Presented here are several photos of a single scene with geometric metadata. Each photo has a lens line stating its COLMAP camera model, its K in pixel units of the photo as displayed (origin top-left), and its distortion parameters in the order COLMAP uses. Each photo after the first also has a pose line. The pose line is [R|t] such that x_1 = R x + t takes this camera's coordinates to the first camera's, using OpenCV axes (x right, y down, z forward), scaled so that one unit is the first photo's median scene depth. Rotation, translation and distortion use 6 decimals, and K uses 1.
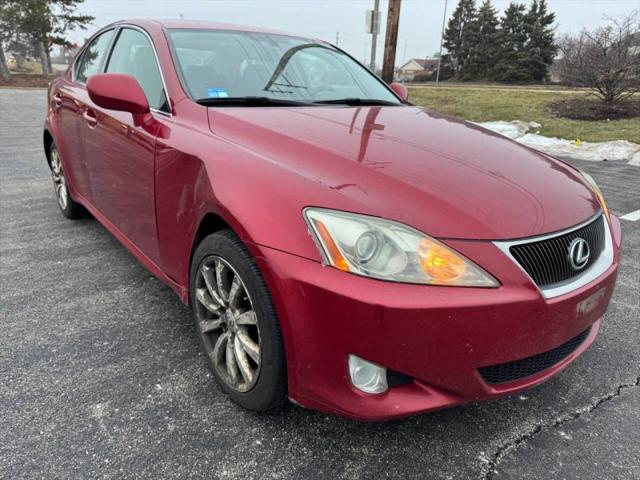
lens RADIAL K [[452.0, 0, 320.2], [0, 452.0, 239.2], [0, 0, 1]] dist [0.034361, -0.039234]
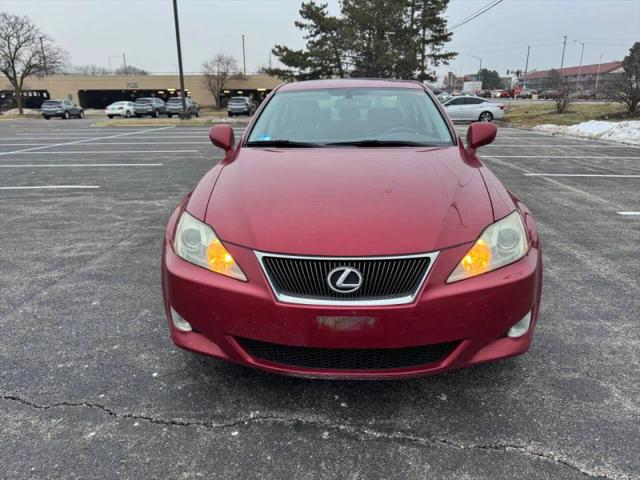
lens RADIAL K [[452.0, 0, 323.6], [0, 452.0, 237.5], [0, 0, 1]] dist [0.034361, -0.039234]
pose [[0.738774, 0.152492, -0.656474, 0.889976], [-0.187489, 0.982117, 0.017142, -0.059901], [0.647349, 0.110418, 0.754154, 0.050403]]
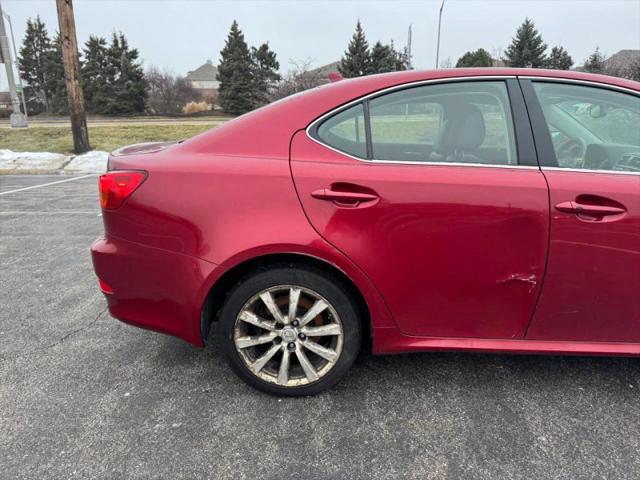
lens RADIAL K [[452.0, 0, 322.5], [0, 452.0, 243.0], [0, 0, 1]] dist [0.034361, -0.039234]
pose [[0.653795, -0.238297, 0.718169, -1.552551], [0.276862, 0.958637, 0.066042, -0.450505], [-0.704201, 0.155656, 0.692728, 0.976259]]
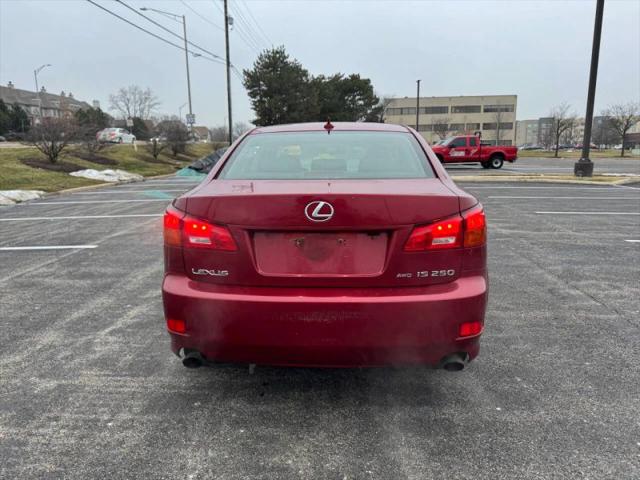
lens RADIAL K [[452.0, 0, 324.4], [0, 452.0, 240.9], [0, 0, 1]] dist [0.034361, -0.039234]
pose [[-0.751010, -0.161482, 0.640240, -1.505734], [0.199326, 0.868953, 0.452980, -1.089271], [-0.629486, 0.467809, -0.620405, 2.752924]]
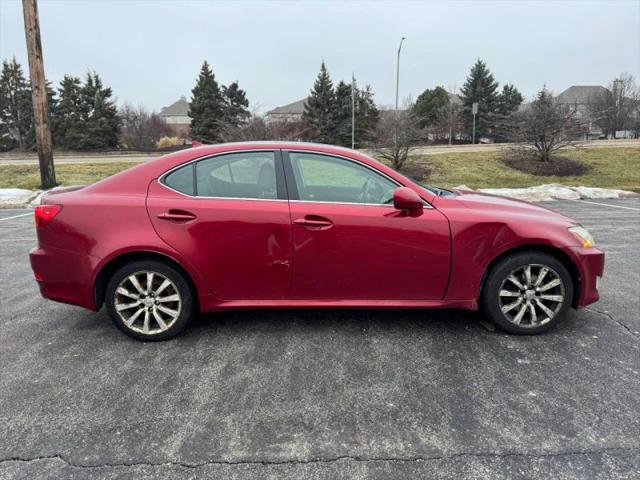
lens RADIAL K [[452.0, 0, 317.0], [0, 452.0, 239.5], [0, 0, 1]] dist [0.034361, -0.039234]
pose [[0.622747, -0.194779, 0.757791, -1.749138], [0.292181, 0.956346, 0.005703, -0.268614], [-0.725821, 0.217860, 0.652473, 0.220543]]
